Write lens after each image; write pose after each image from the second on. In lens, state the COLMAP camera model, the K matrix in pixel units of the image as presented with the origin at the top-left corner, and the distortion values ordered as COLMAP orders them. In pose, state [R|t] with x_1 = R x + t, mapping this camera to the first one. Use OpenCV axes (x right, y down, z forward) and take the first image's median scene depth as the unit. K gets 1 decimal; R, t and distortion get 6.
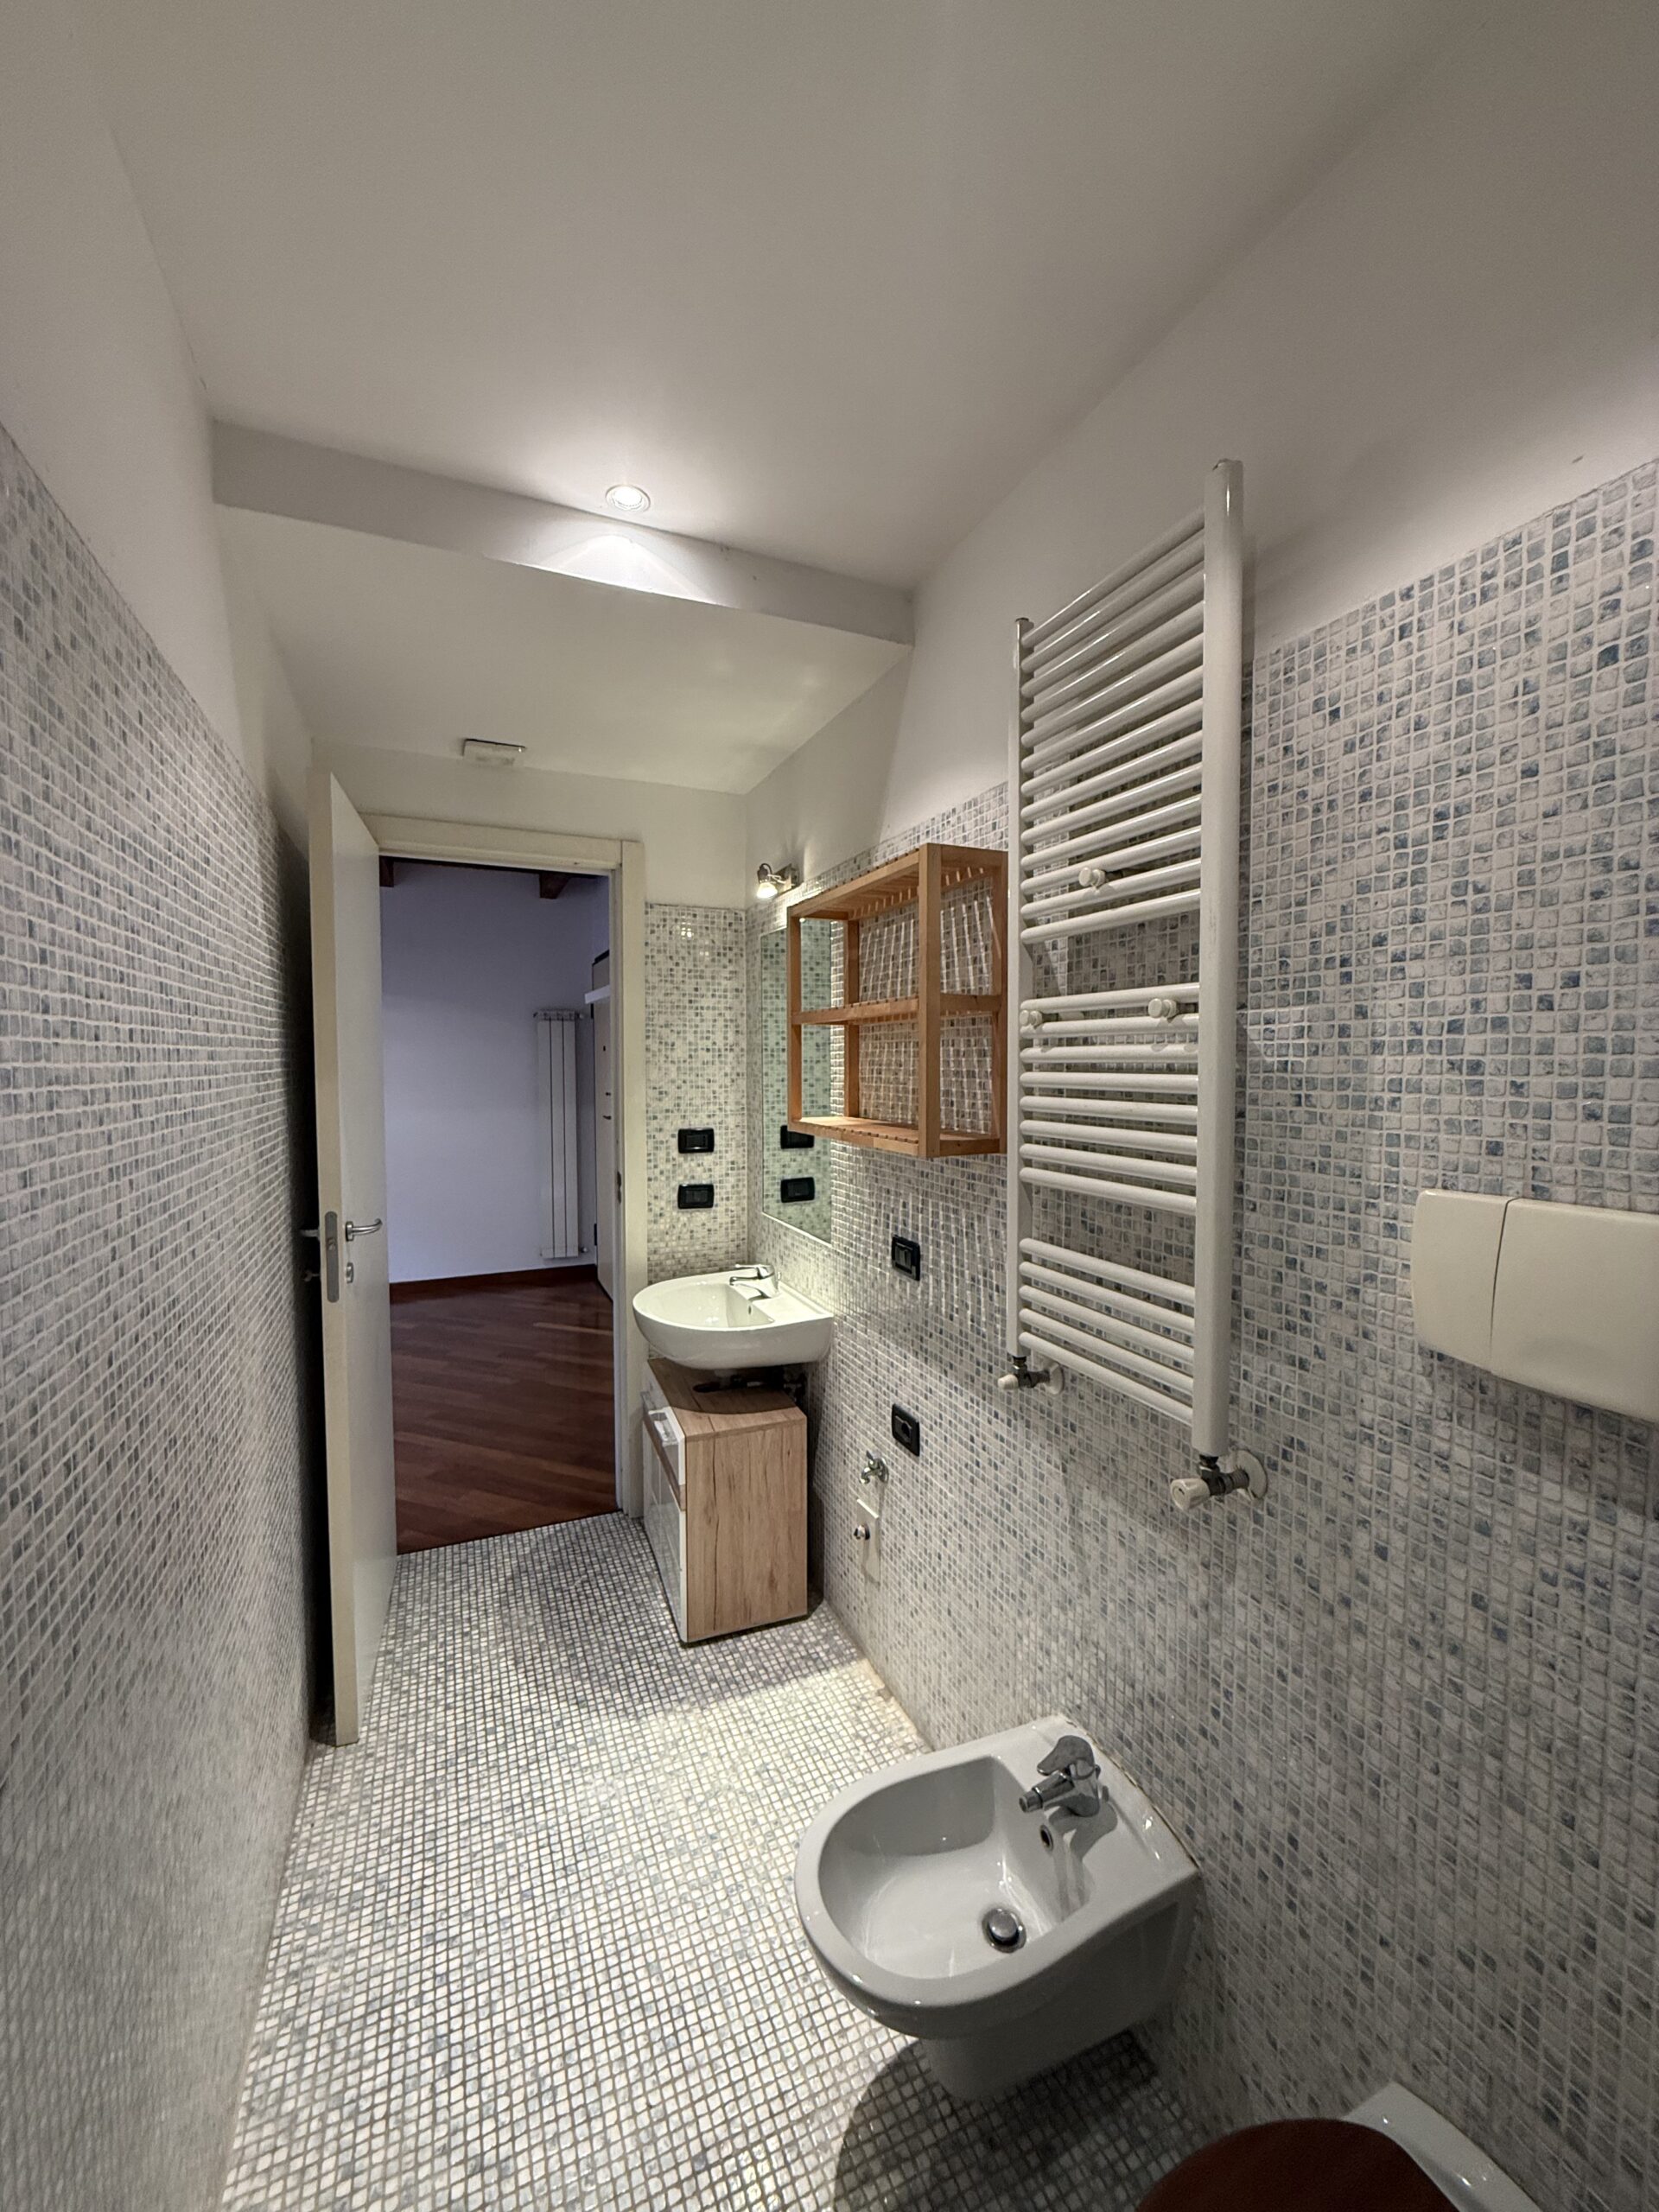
lens RADIAL K [[879.2, 0, 826.9], [0, 879.2, 1100.1], [0, 0, 1]] dist [-0.001158, 0.000078]
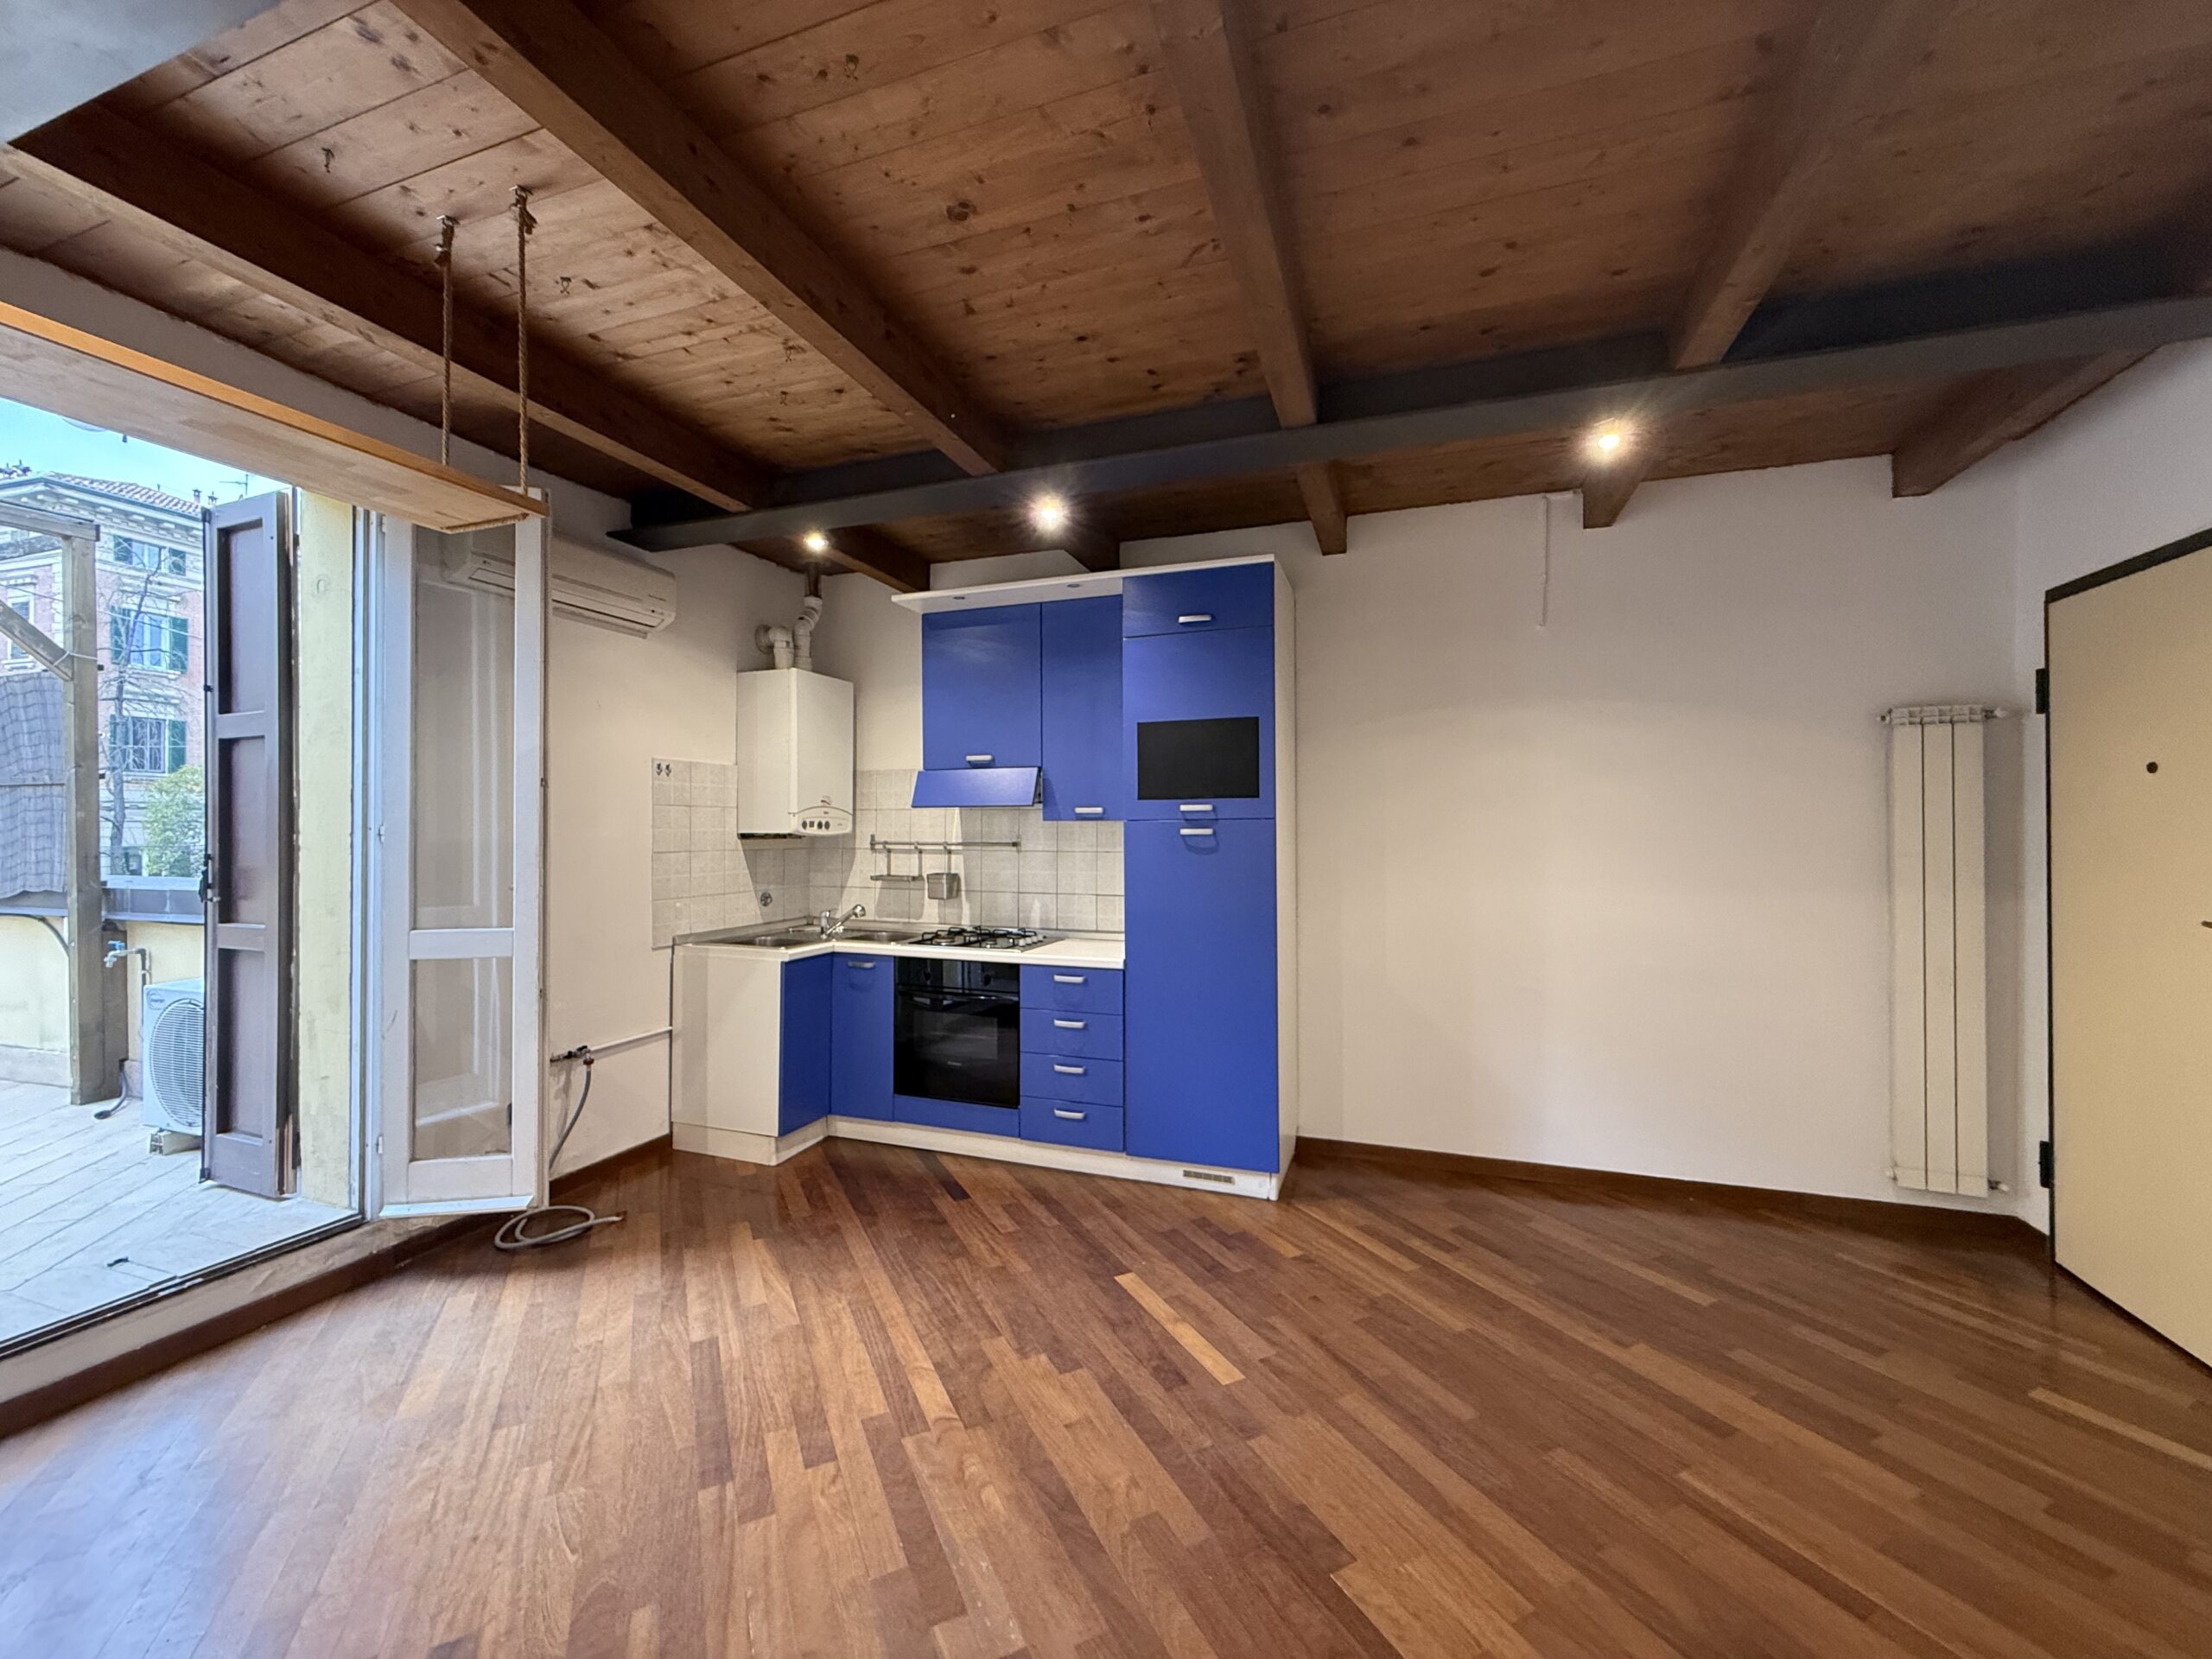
lens RADIAL K [[879.2, 0, 1100.1], [0, 879.2, 825.6], [0, 0, 1]] dist [-0.001158, 0.000078]
pose [[0.725868, -0.004365, -0.687820, -1.050900], [-0.032942, 0.998612, -0.041101, 0.017628], [0.687044, 0.052492, 0.724717, 0.993575]]
